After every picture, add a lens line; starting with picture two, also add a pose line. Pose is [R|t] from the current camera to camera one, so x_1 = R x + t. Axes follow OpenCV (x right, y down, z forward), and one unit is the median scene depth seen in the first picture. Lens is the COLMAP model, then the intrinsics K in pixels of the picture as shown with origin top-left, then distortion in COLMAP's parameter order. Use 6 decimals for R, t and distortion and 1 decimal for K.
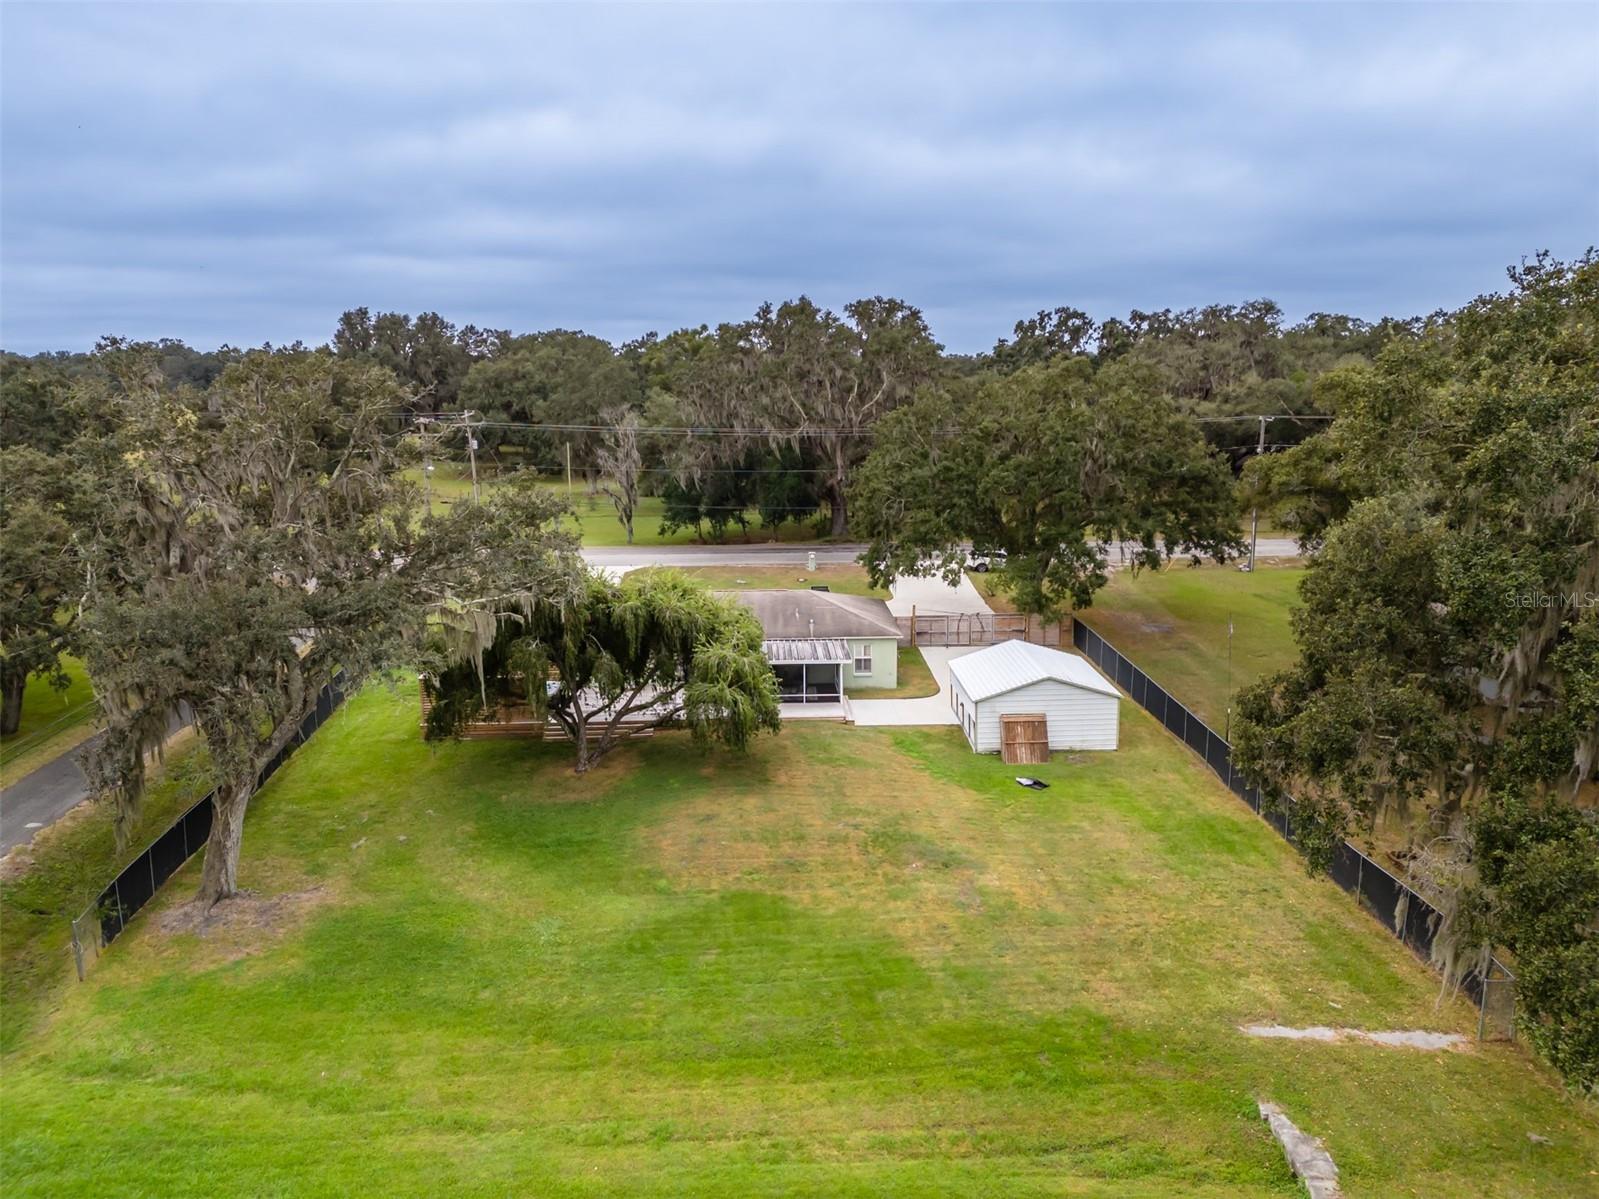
lens RADIAL K [[1163.4, 0, 802.8], [0, 1163.4, 598.6], [0, 0, 1]] dist [0.108206, -0.120557]
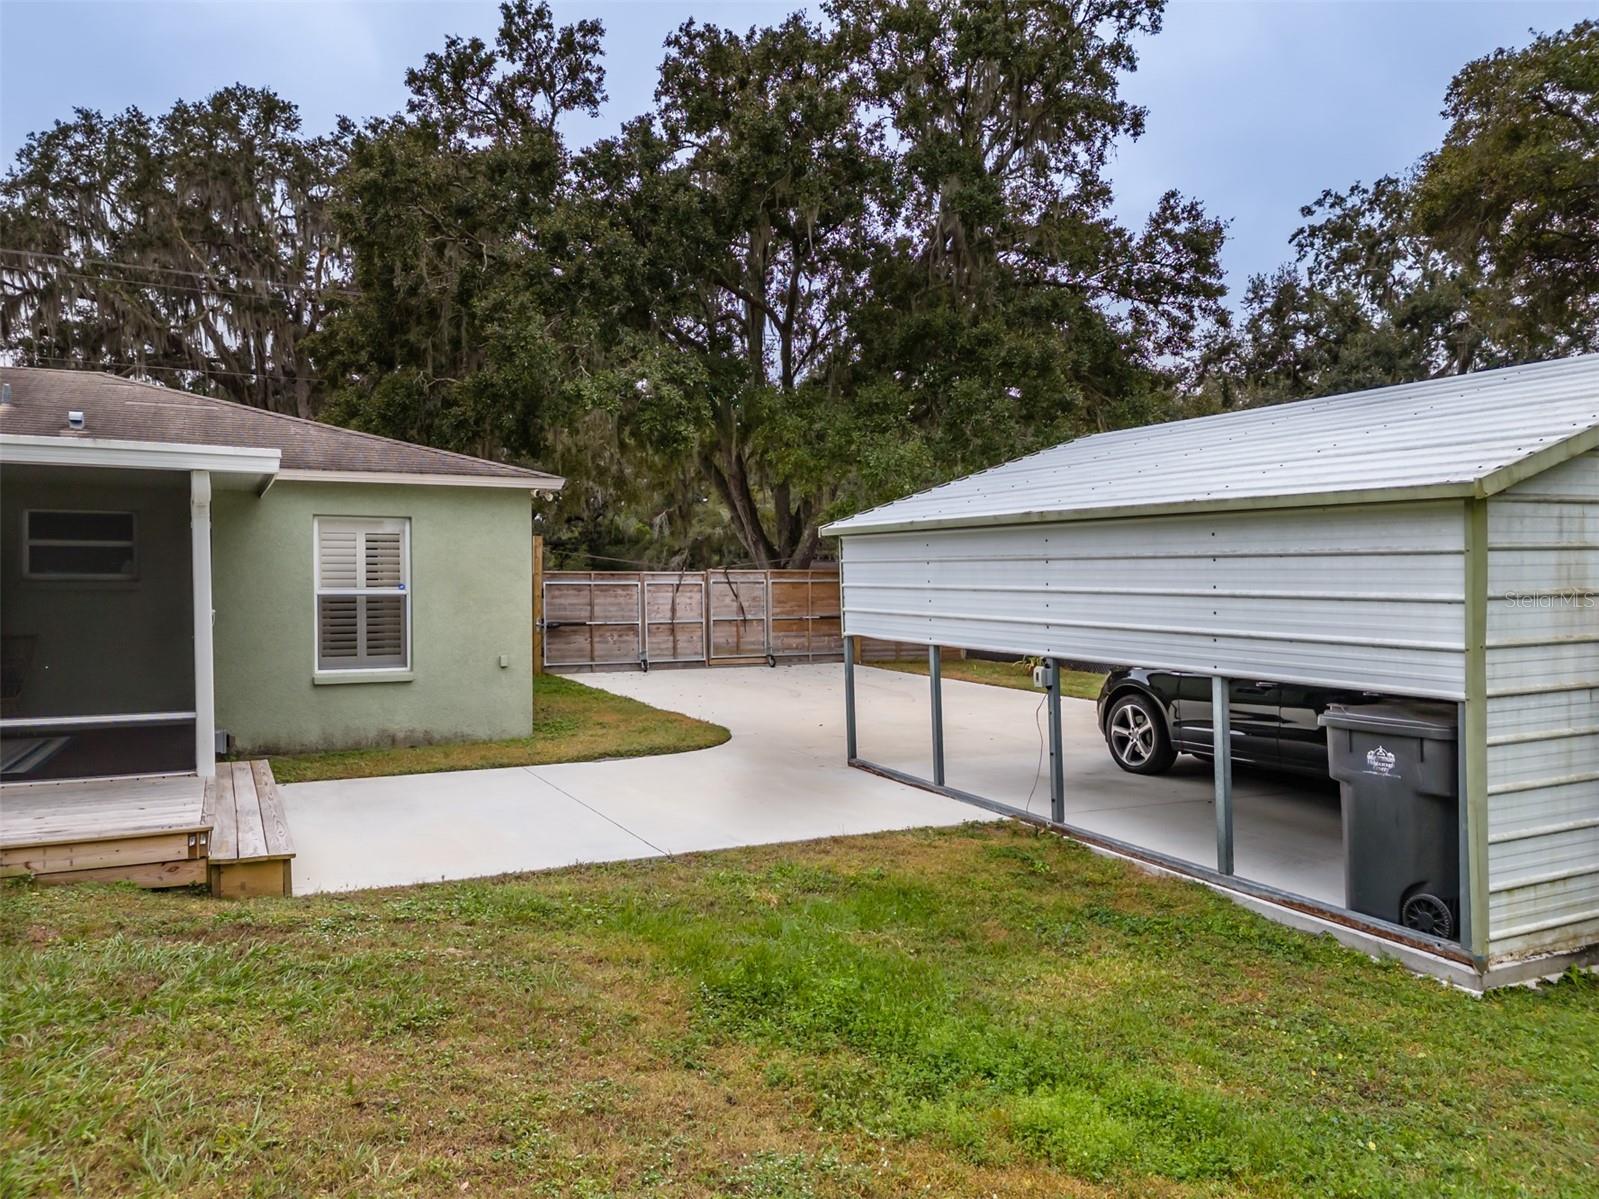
lens RADIAL K [[1163.4, 0, 802.8], [0, 1163.4, 598.6], [0, 0, 1]] dist [0.108206, -0.120557]
pose [[0.918521, -0.001184, 0.395371, 0.040657], [0.077311, 0.981229, -0.176669, 0.094502], [-0.387740, 0.192841, 0.901371, 0.777698]]
